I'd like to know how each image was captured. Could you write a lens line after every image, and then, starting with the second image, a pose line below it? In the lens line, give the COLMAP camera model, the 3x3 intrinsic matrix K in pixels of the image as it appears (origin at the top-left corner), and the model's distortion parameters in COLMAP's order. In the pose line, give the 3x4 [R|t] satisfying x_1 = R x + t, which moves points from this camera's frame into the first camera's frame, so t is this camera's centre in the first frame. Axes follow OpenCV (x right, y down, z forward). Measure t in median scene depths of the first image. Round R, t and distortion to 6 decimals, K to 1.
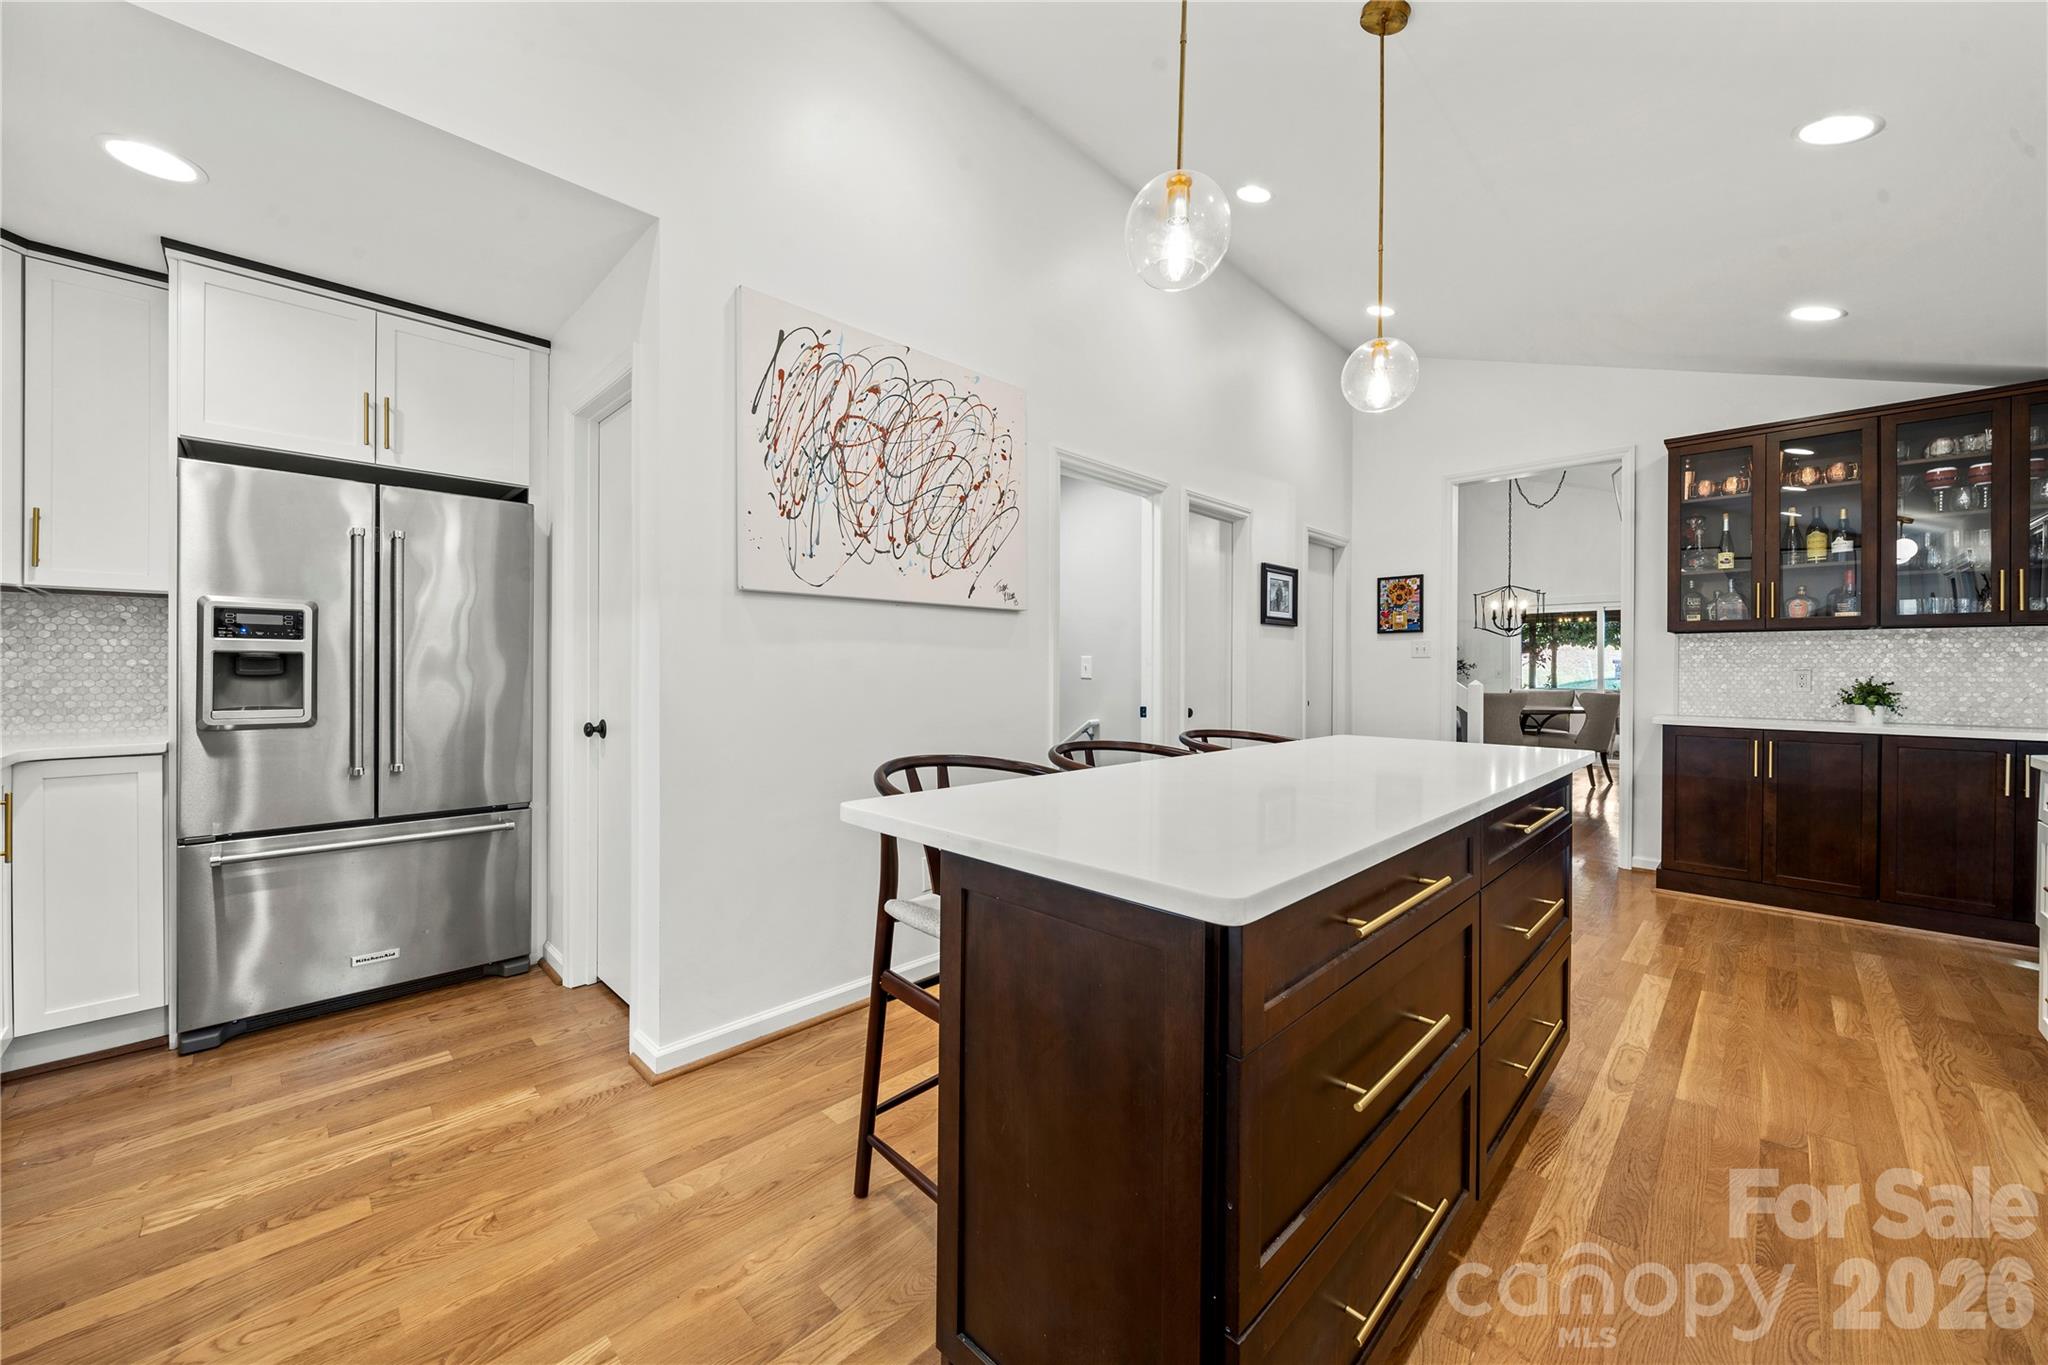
lens RADIAL K [[768.5, 0, 1013.7], [0, 768.5, 662.9], [0, 0, 1]] dist [0.000265, 0.000042]
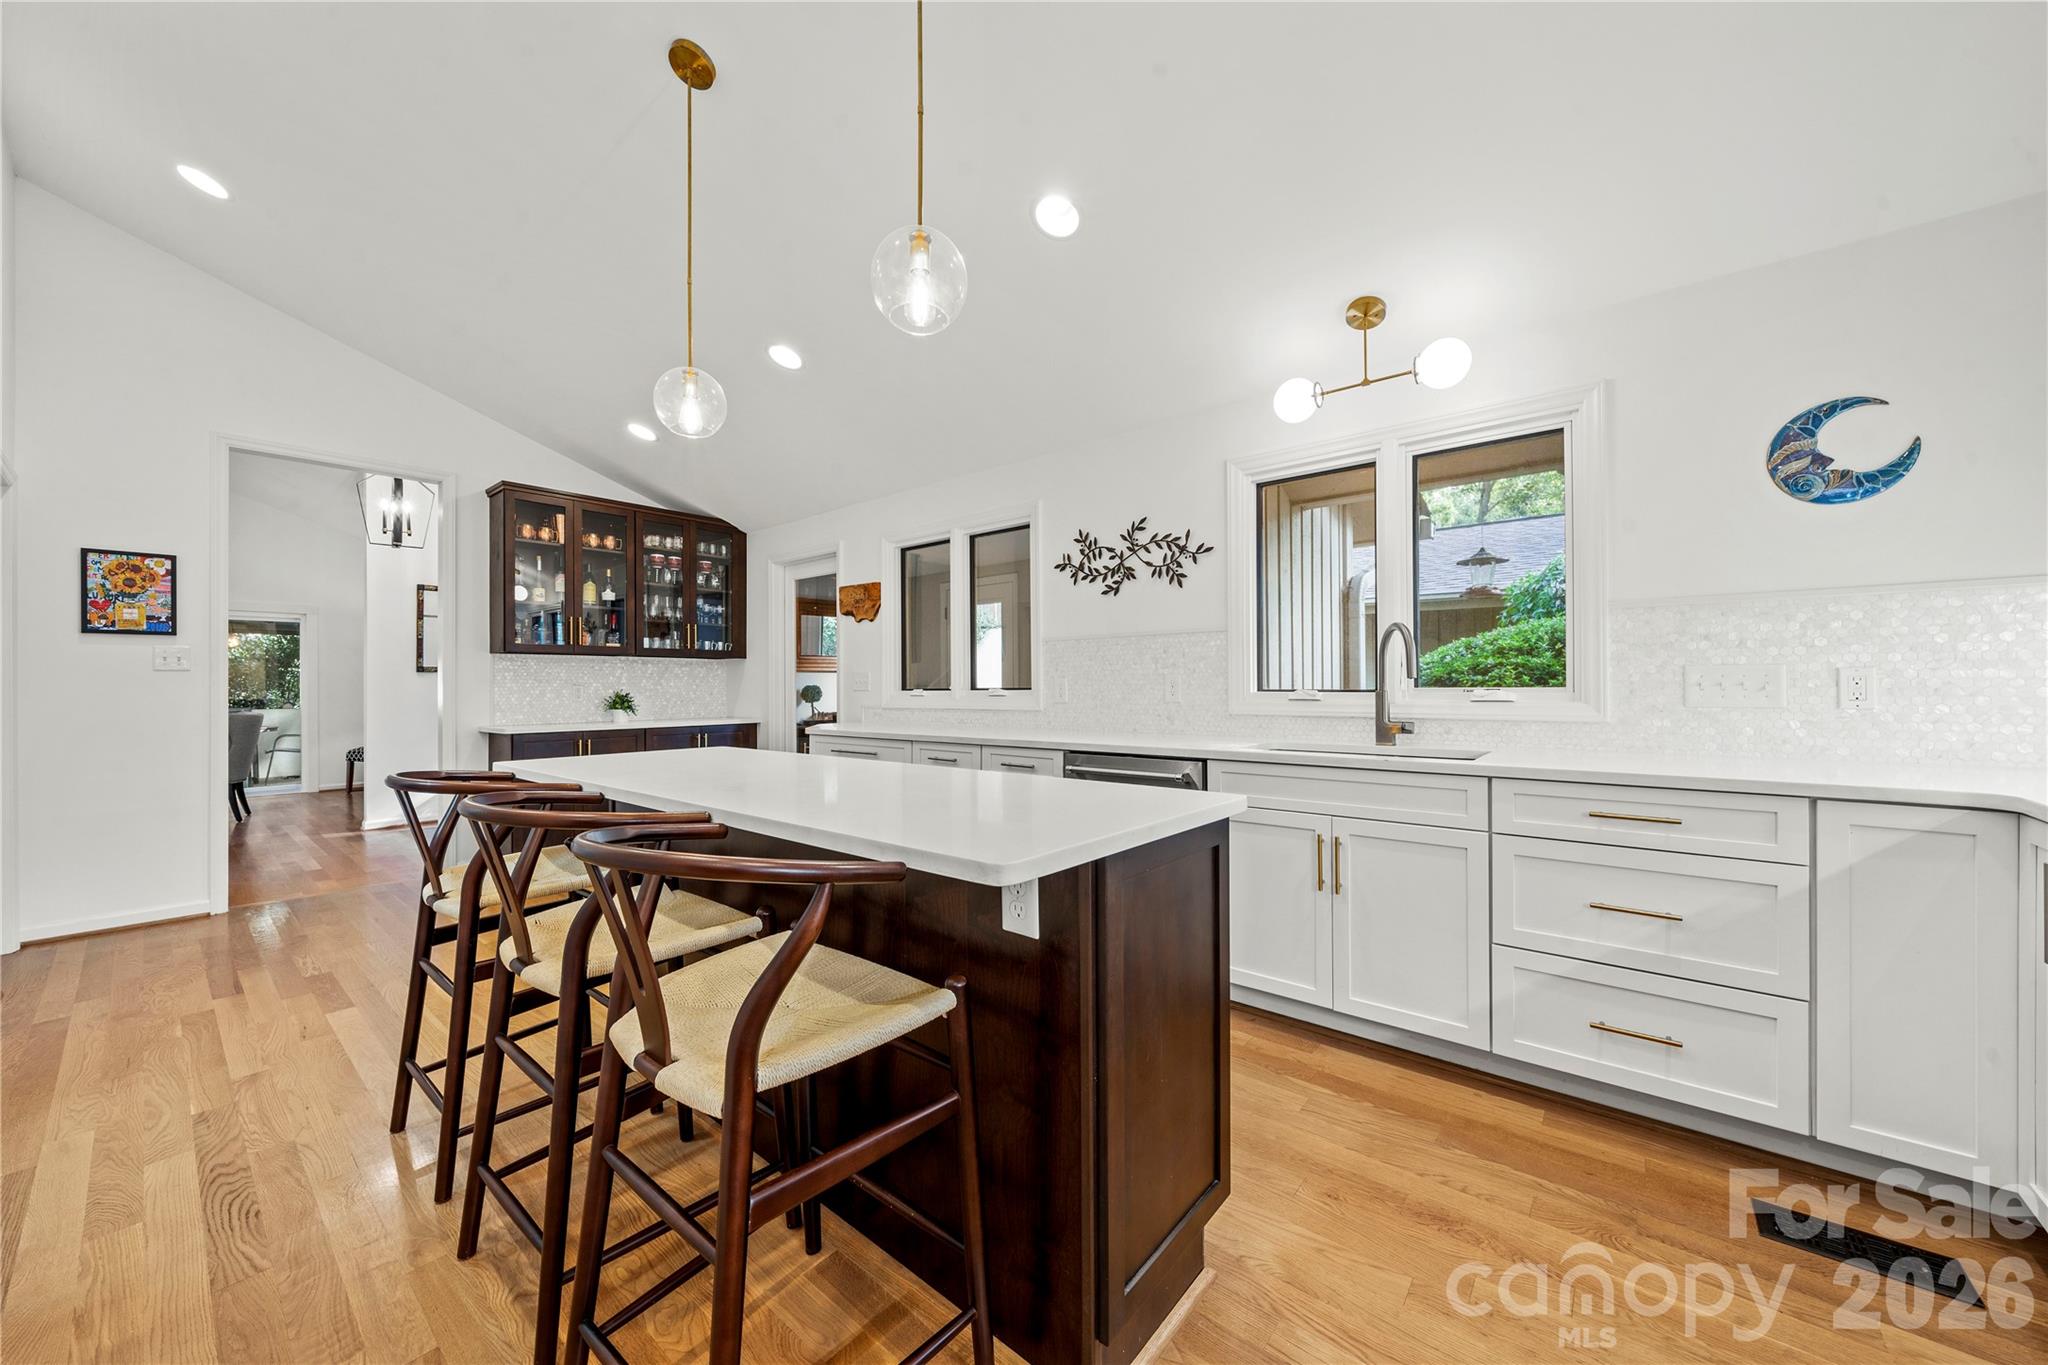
lens RADIAL K [[746.9, 0, 1024.0], [0, 746.9, 682.5], [0, 0, 1]] dist [0.000350, 0.000007]
pose [[-0.084829, 0.001808, 0.996394, -0.330059], [-0.001772, 0.999996, -0.001965, 0.006286], [-0.996394, -0.001932, -0.084826, 0.358432]]
